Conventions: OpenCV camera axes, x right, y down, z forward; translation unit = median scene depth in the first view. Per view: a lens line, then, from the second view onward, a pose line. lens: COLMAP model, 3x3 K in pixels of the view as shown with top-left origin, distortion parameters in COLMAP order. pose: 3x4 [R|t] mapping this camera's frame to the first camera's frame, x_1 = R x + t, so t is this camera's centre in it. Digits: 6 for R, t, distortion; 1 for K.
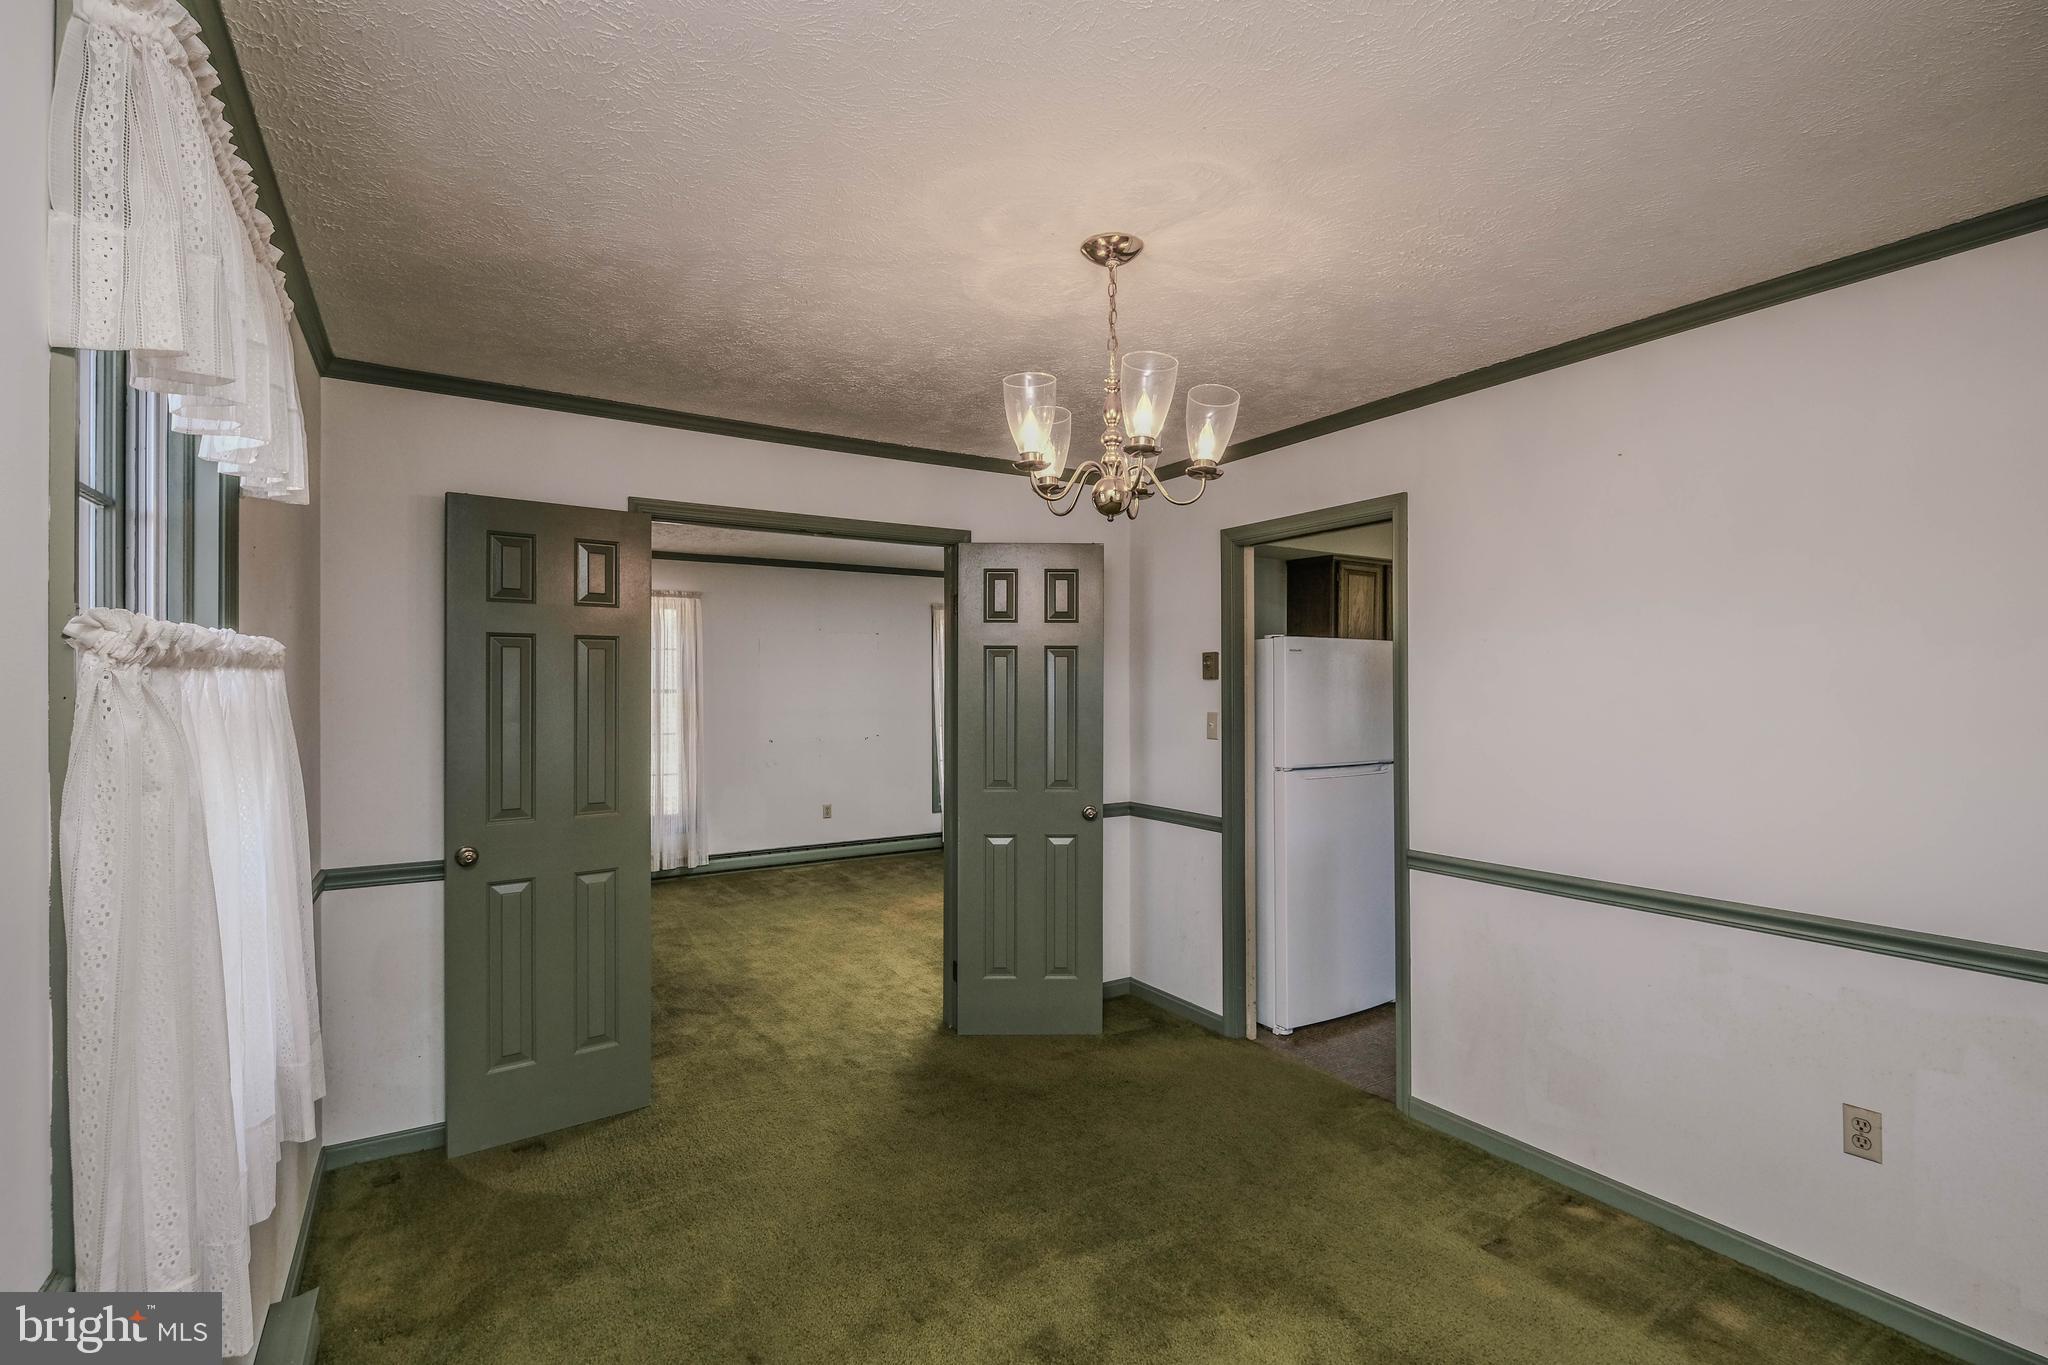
lens RADIAL K [[953.9, 0, 1024.0], [0, 953.9, 682.5], [0, 0, 1]] dist [-0.001225, -0.000075]
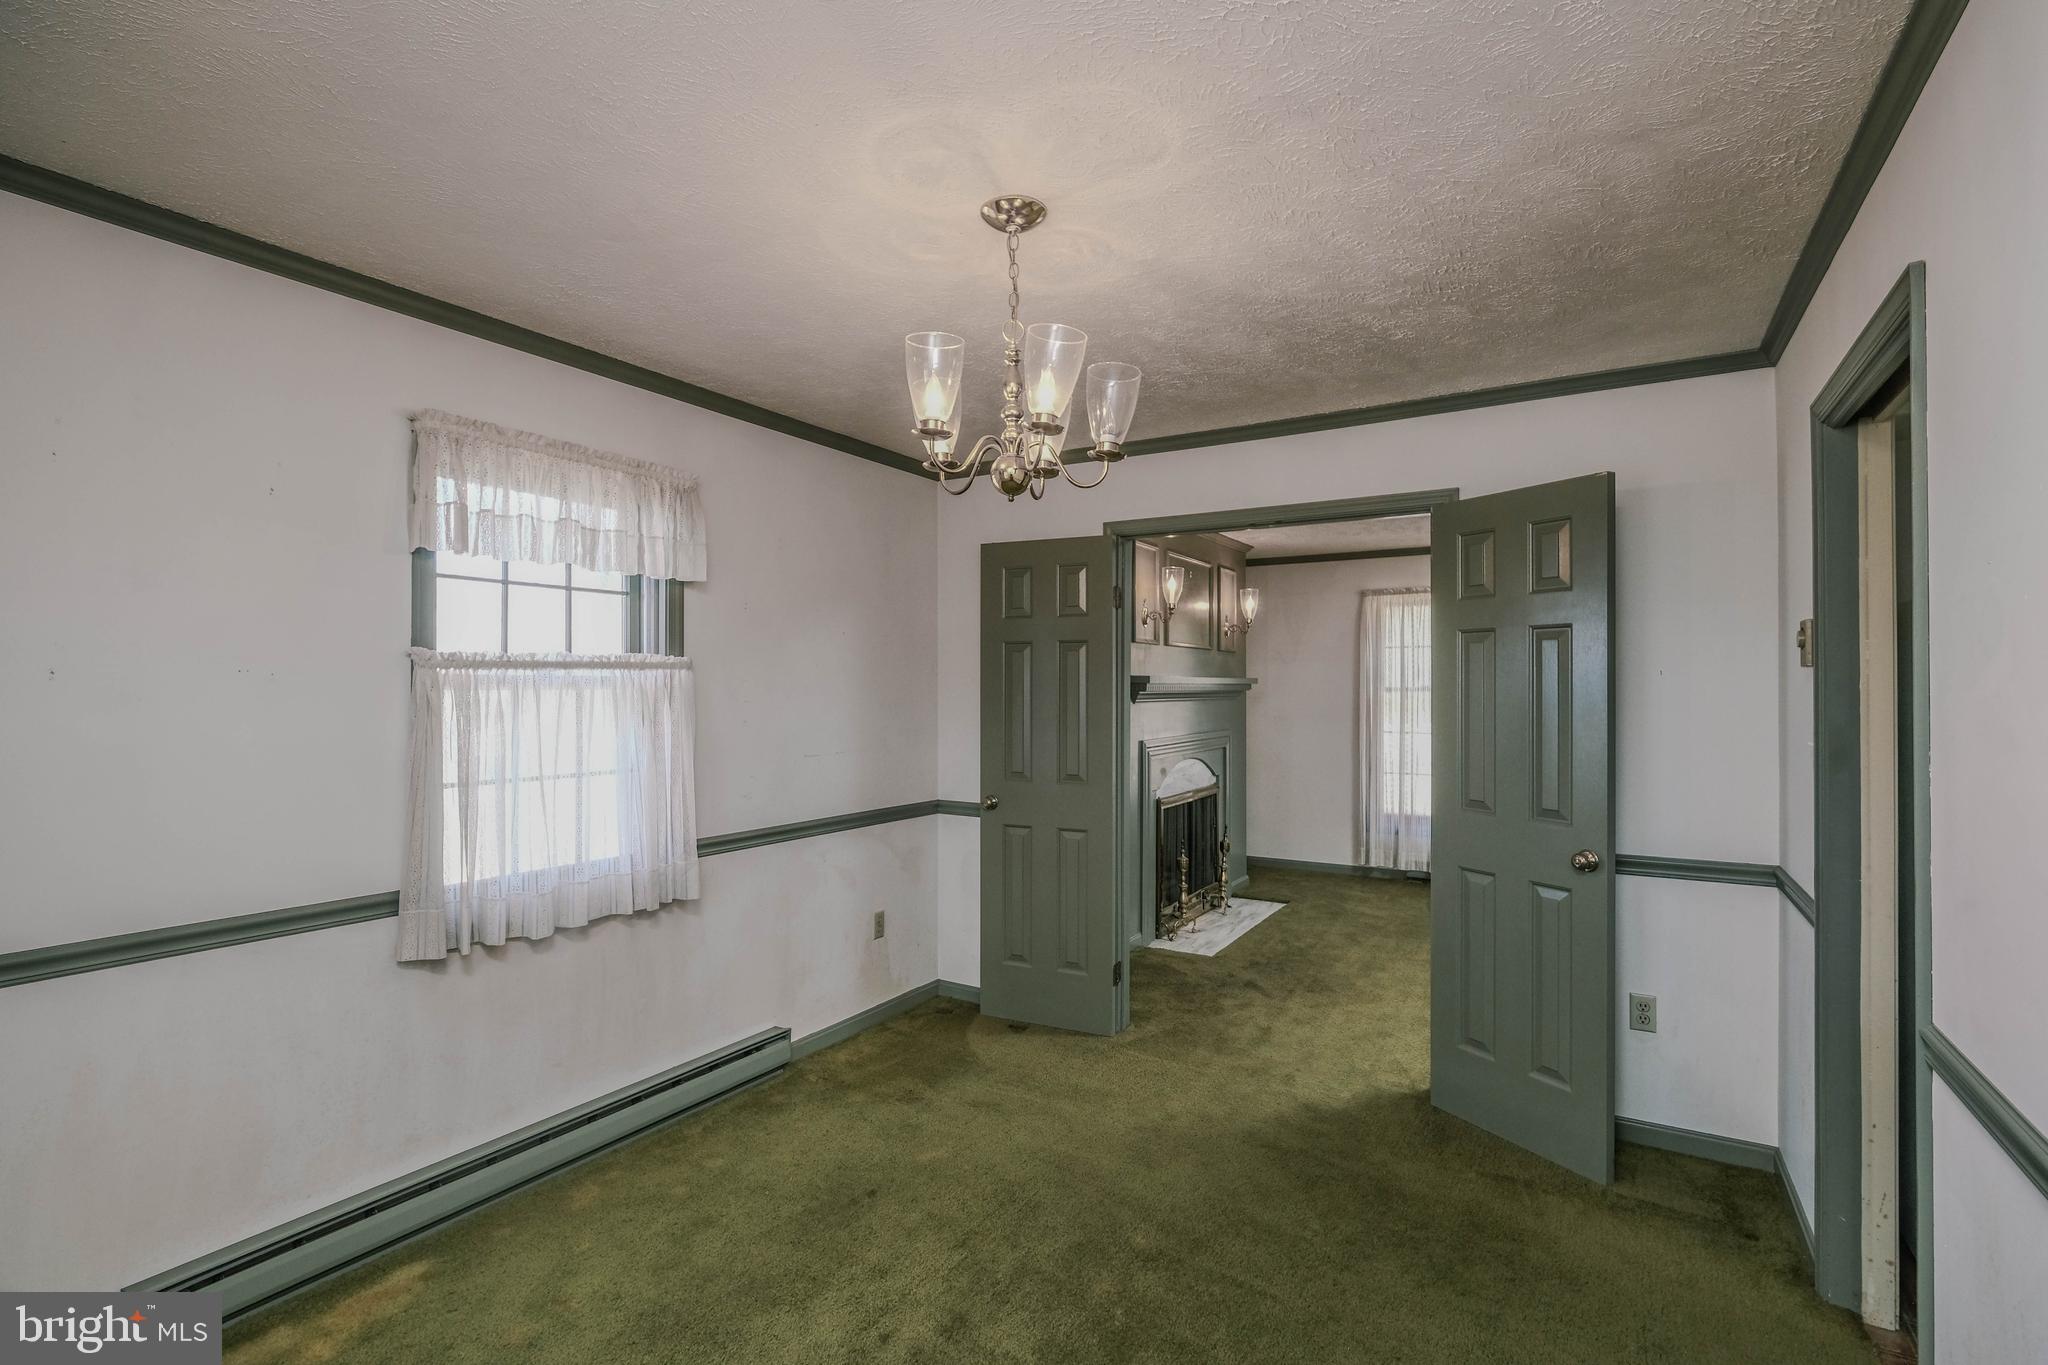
lens RADIAL K [[960.5, 0, 1024.0], [0, 960.5, 682.5], [0, 0, 1]] dist [0.002586, -0.000060]
pose [[0.437574, -0.000171, -0.899182, 0.612231], [0.000795, 1.000000, 0.000197, 0.005941], [0.899182, -0.000801, 0.437574, 0.376502]]
